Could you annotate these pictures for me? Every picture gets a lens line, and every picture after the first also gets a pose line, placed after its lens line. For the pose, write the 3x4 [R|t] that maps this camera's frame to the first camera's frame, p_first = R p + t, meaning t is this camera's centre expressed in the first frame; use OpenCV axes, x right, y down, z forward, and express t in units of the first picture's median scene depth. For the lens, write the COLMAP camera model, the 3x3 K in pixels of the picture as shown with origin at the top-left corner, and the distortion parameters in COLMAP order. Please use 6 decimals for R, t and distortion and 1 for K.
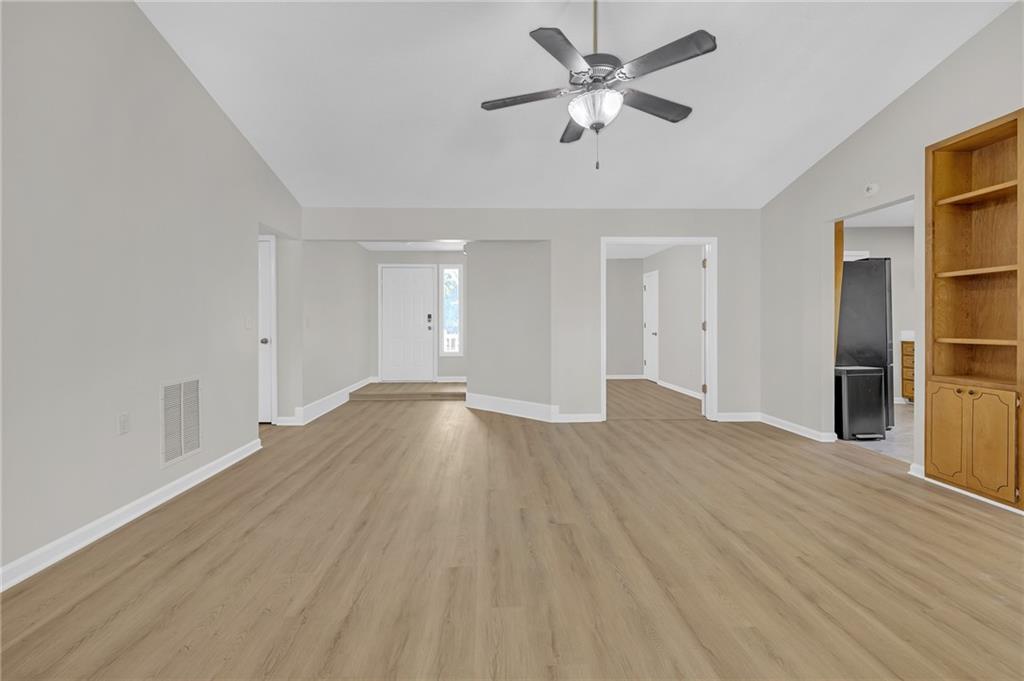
lens RADIAL K [[413.4, 0, 512.0], [0, 413.4, 340.5], [0, 0, 1]] dist [0.000816, -0.000043]
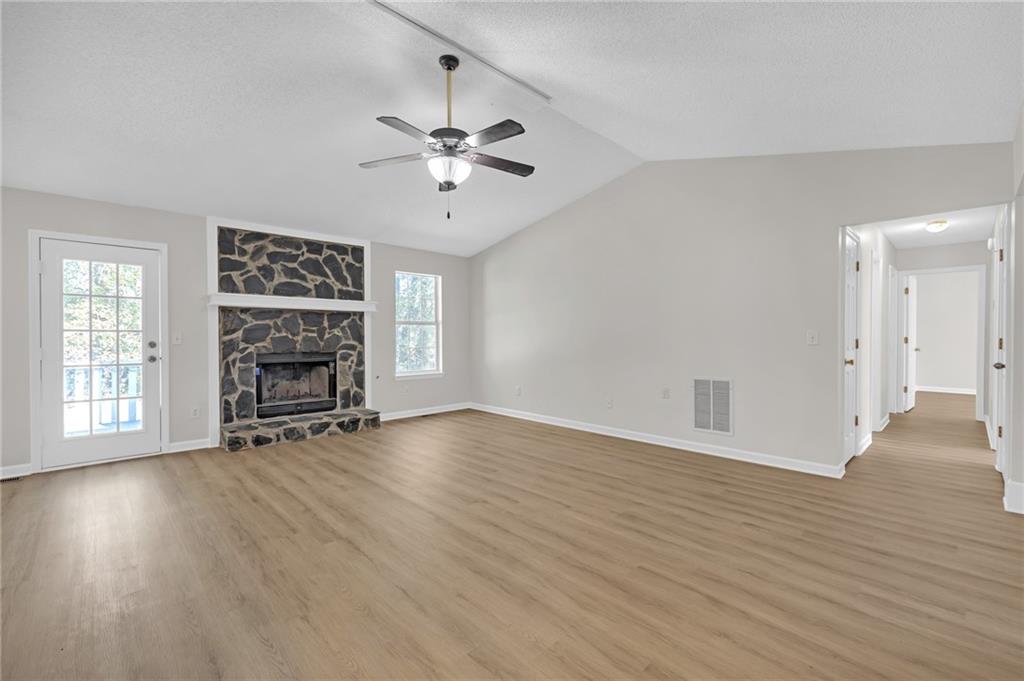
lens RADIAL K [[413.4, 0, 512.0], [0, 413.4, 340.5], [0, 0, 1]] dist [0.000816, -0.000043]
pose [[-0.730600, 0.012069, -0.682699, 0.872828], [-0.020749, 0.998990, 0.039866, -0.100613], [0.682490, 0.043291, -0.729612, 1.919158]]
